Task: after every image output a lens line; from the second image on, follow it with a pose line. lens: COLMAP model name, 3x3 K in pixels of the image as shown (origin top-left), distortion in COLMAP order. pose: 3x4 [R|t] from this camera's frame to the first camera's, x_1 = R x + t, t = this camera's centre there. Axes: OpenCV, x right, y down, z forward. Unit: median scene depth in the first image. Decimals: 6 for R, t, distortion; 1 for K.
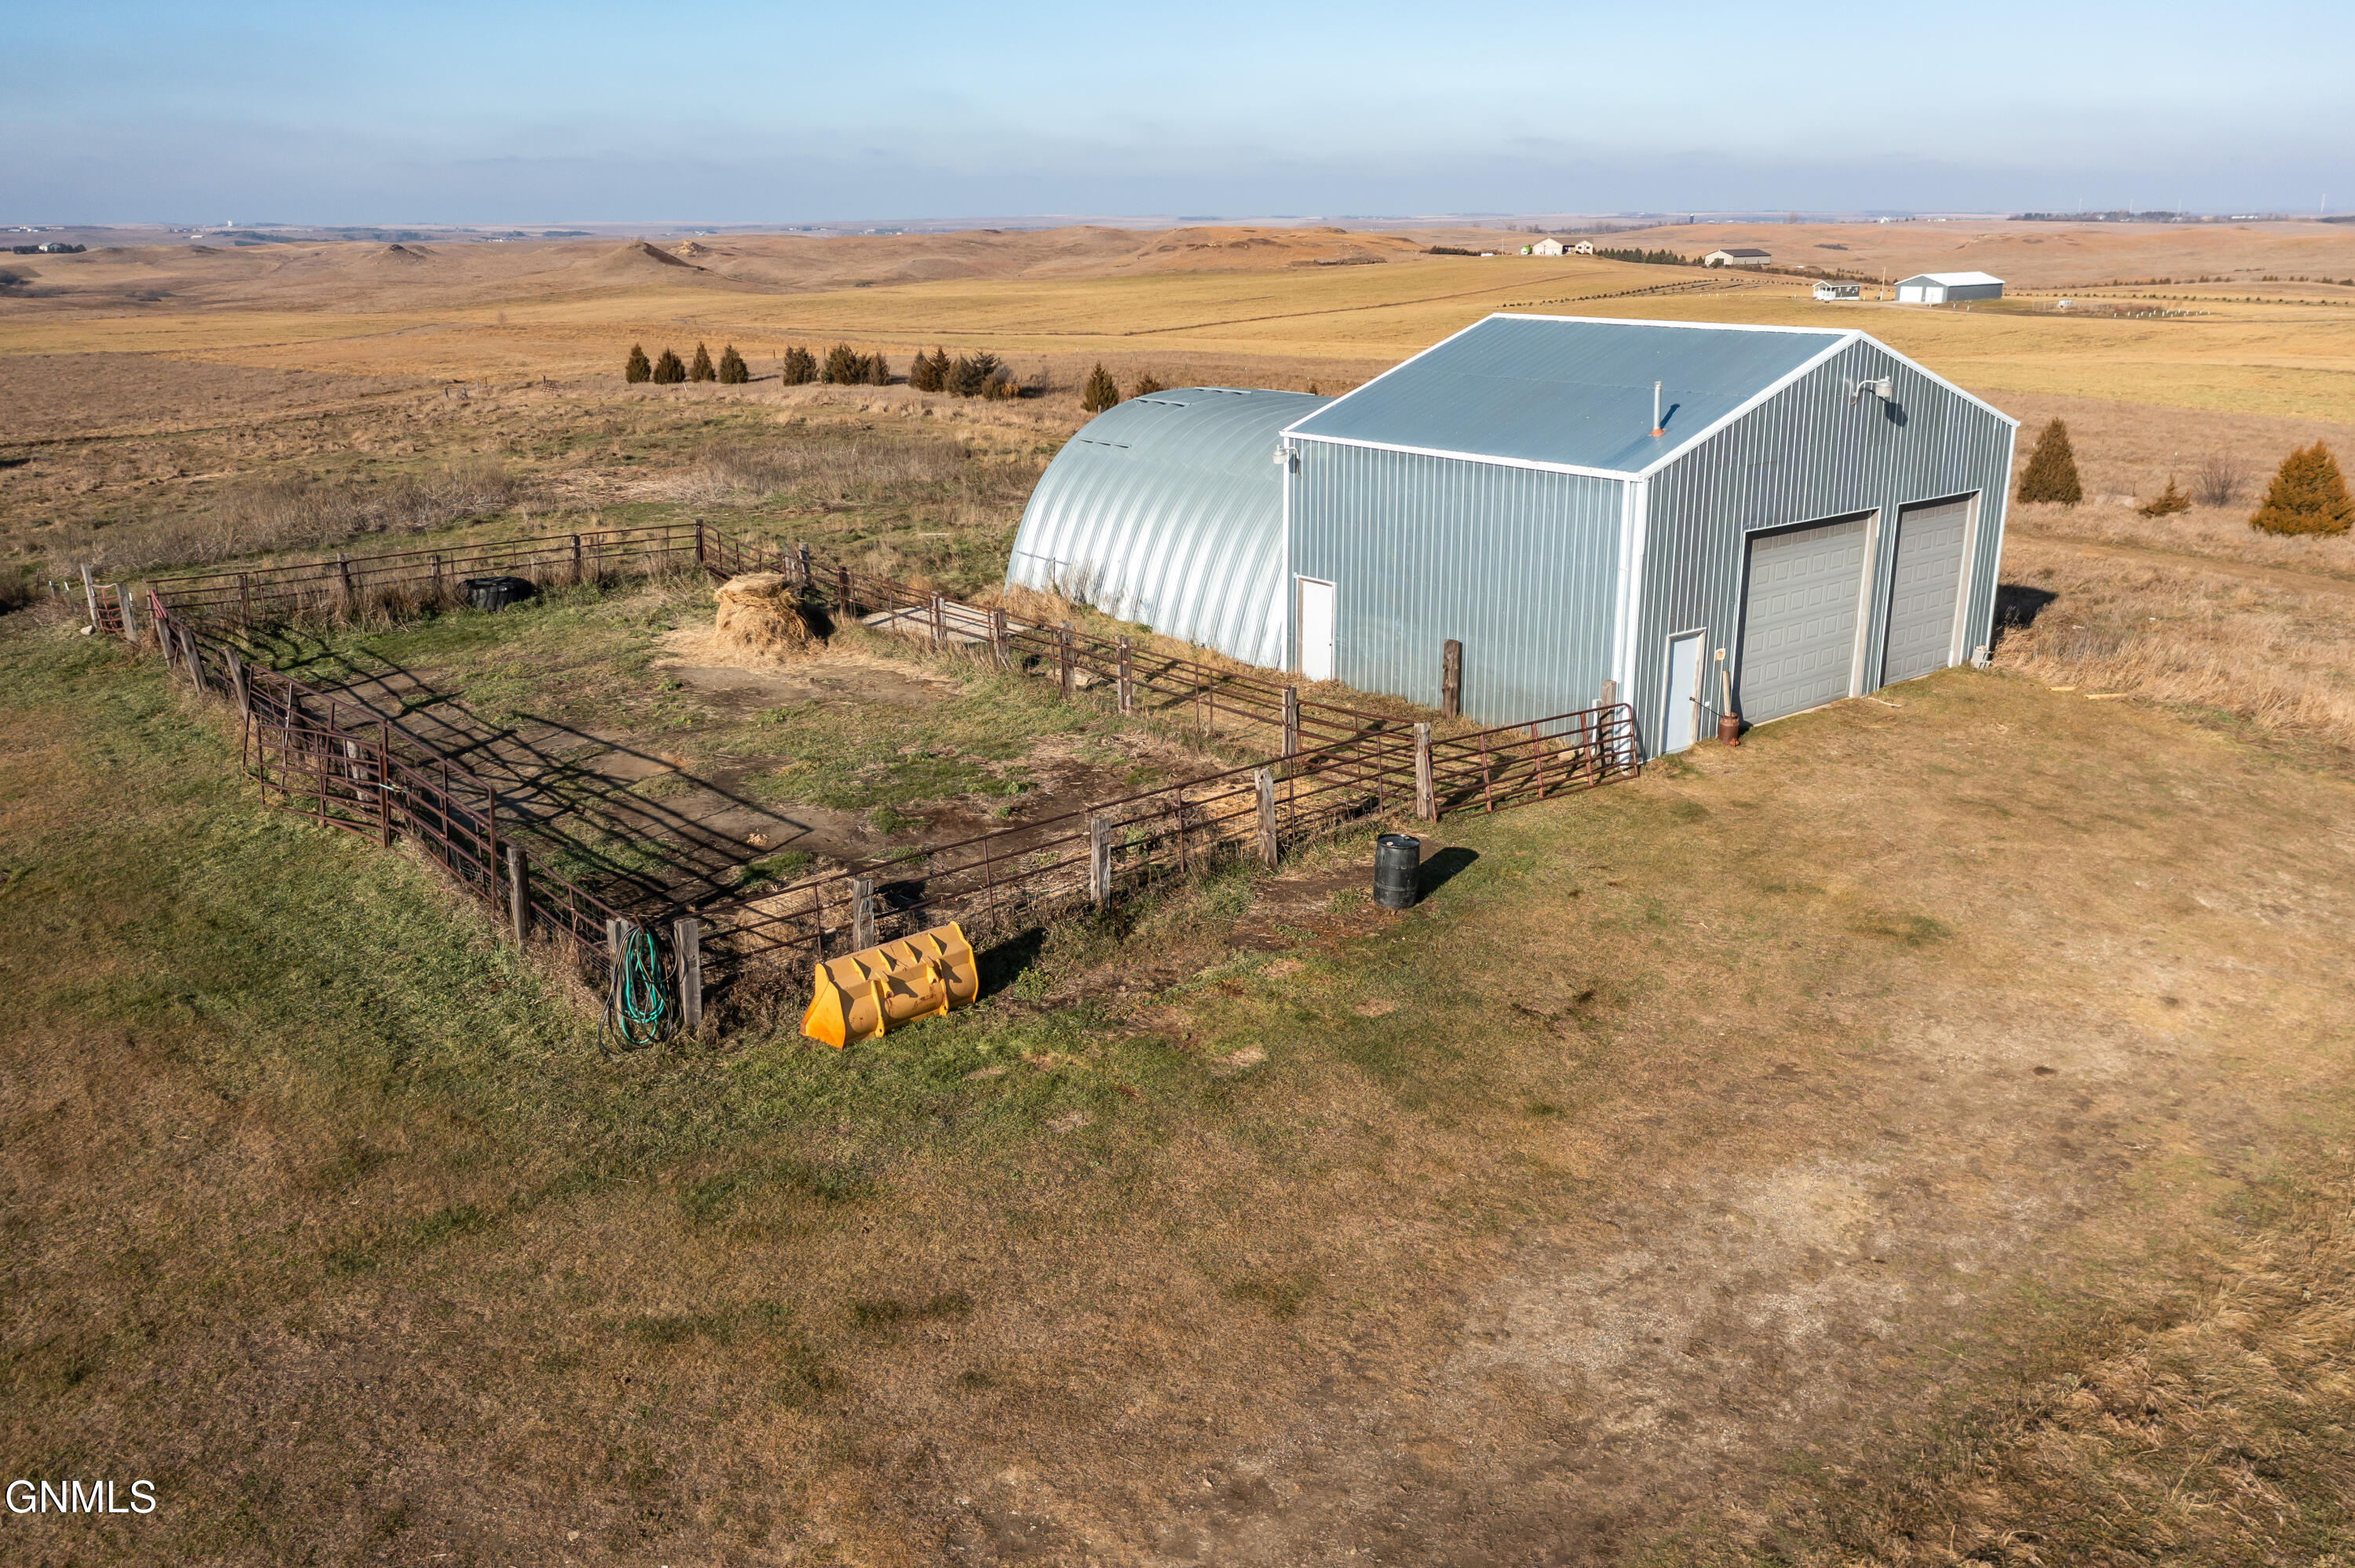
lens RADIAL K [[1860.0, 0, 1177.5], [0, 1860.0, 784.0], [0, 0, 1]] dist [-0.007923, -0.003744]
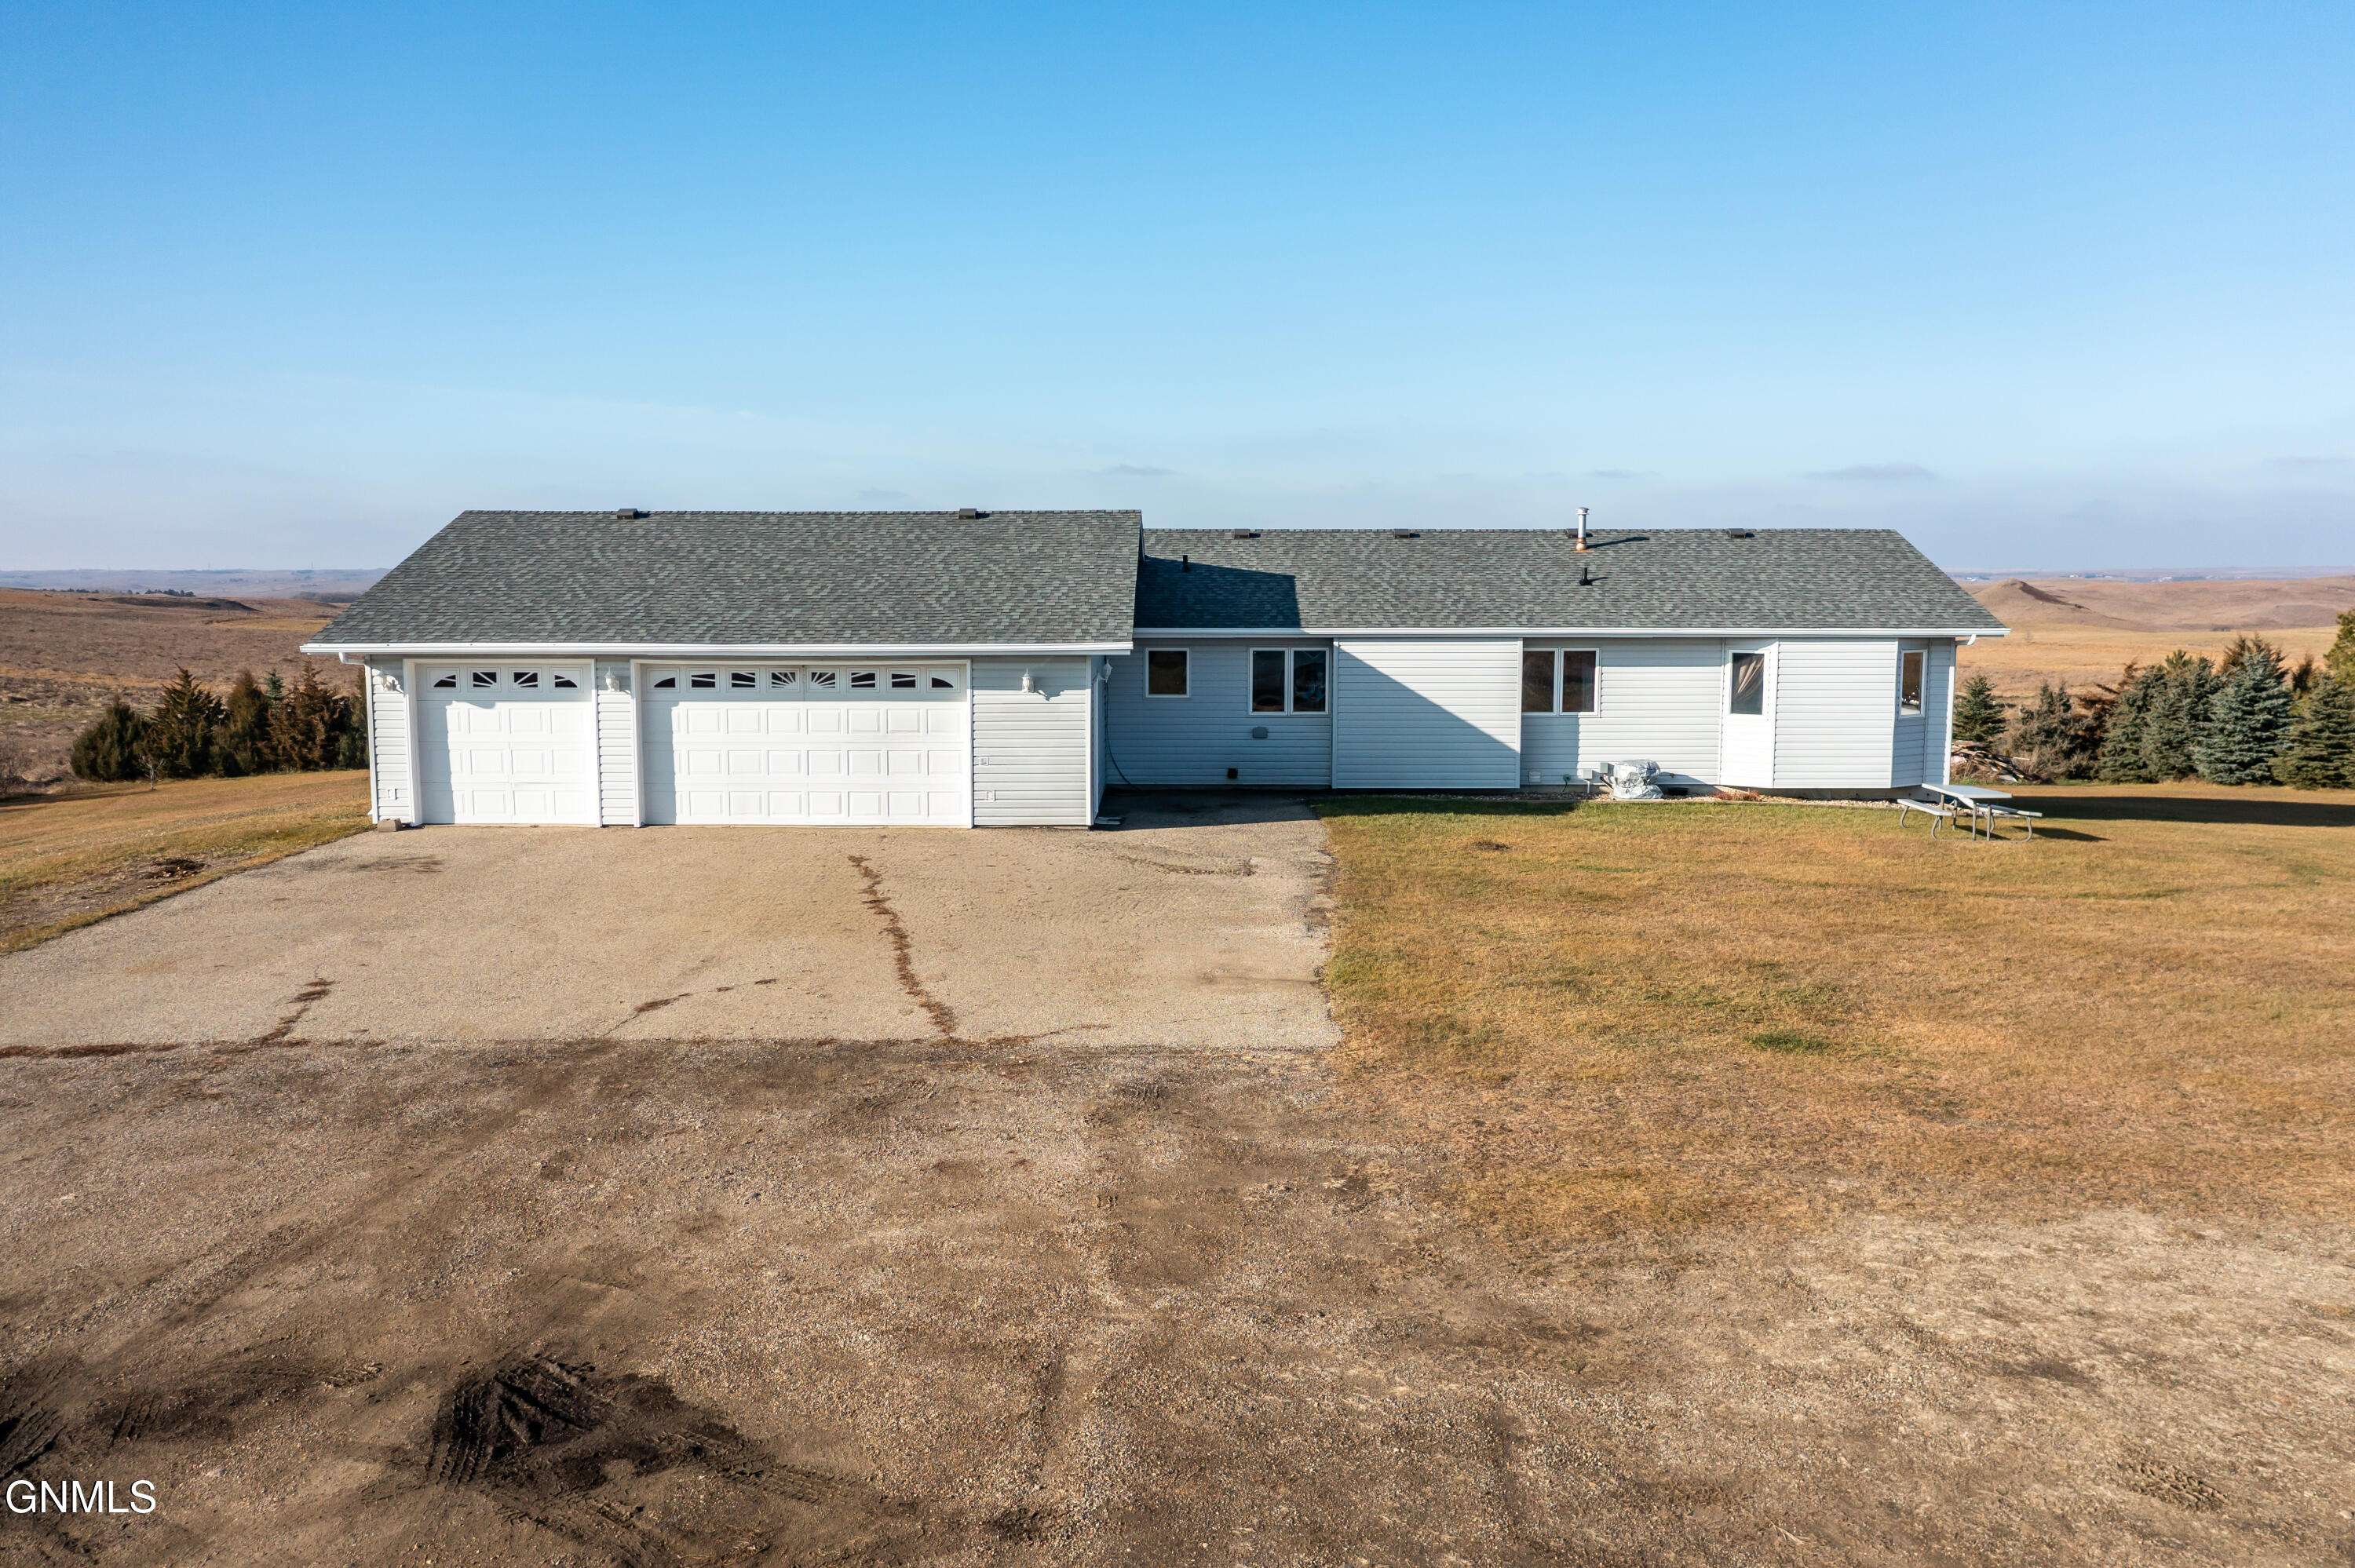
lens RADIAL K [[1860.0, 0, 1177.5], [0, 1860.0, 784.0], [0, 0, 1]] dist [-0.007923, -0.003744]
pose [[0.803806, 0.074033, -0.590266, -0.100121], [-0.177546, 0.976860, -0.119256, 0.043870], [0.567779, 0.200658, 0.798351, -0.113480]]
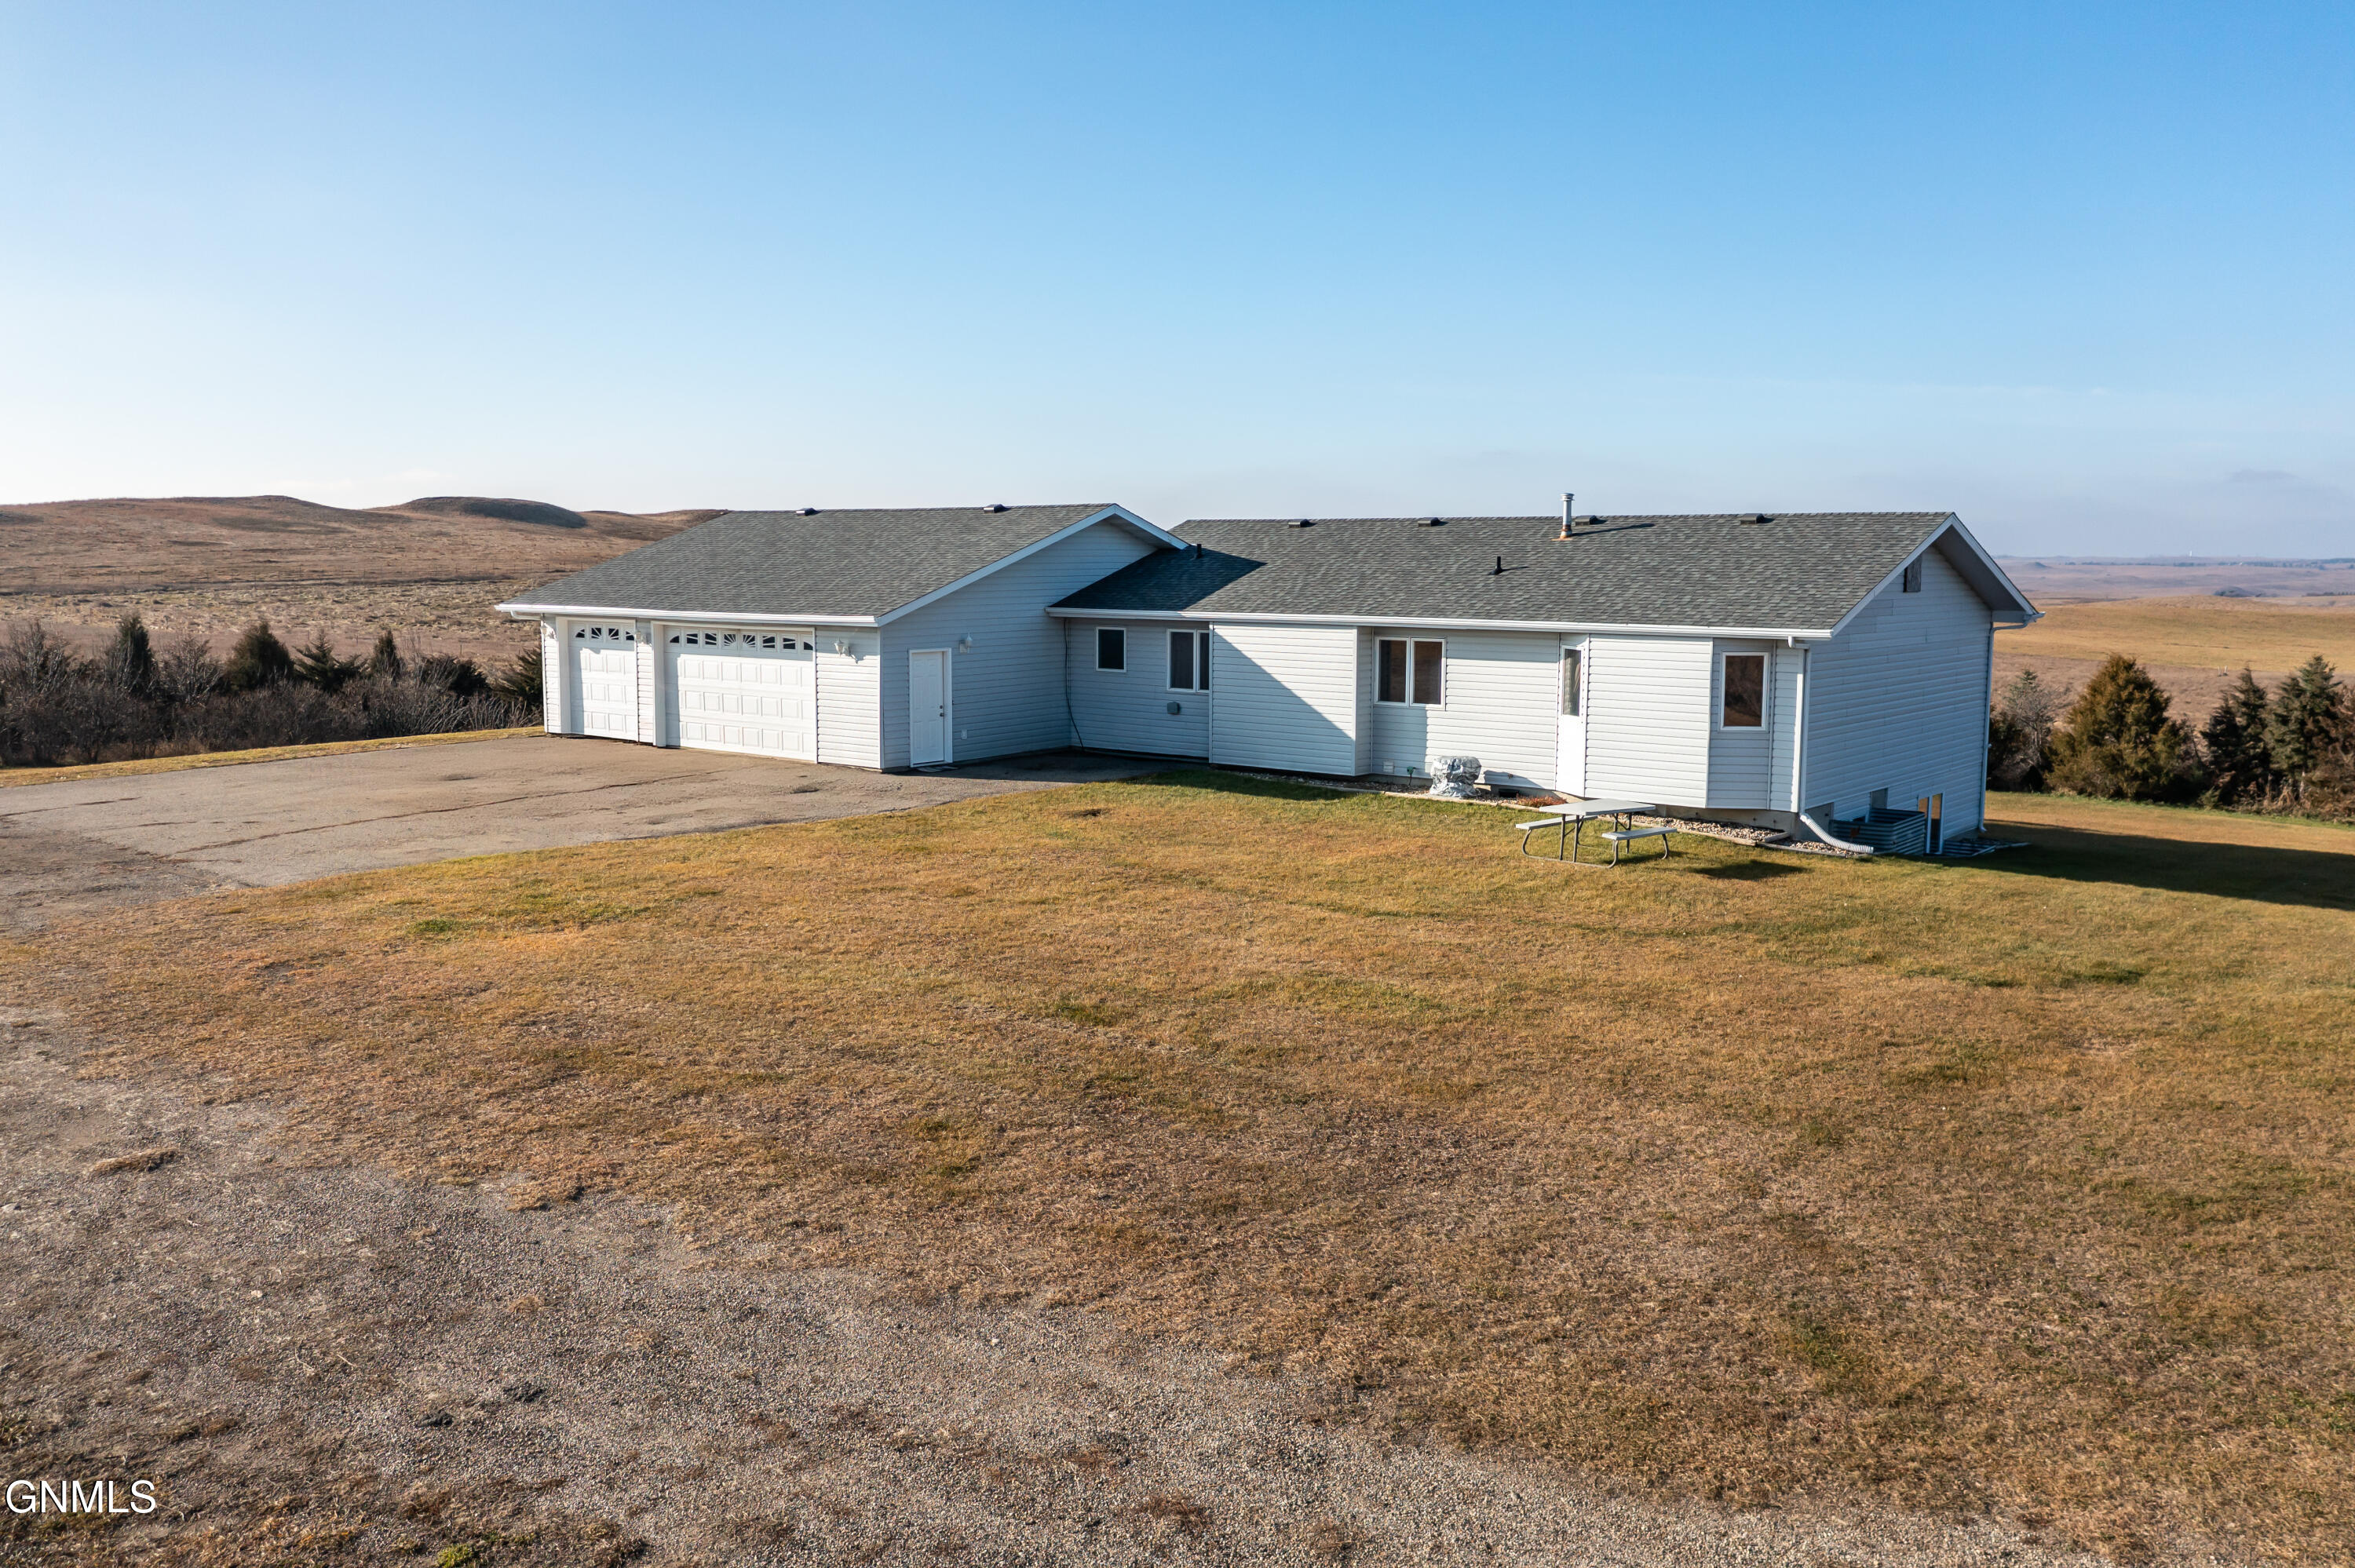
lens RADIAL K [[1866.7, 0, 1177.5], [0, 1866.7, 784.0], [0, 0, 1]] dist [-0.009850, -0.007770]
pose [[0.252246, 0.124582, -0.959610, -0.061065], [-0.287120, 0.956655, 0.048726, 0.030854], [0.924086, 0.263232, 0.277083, -0.071694]]
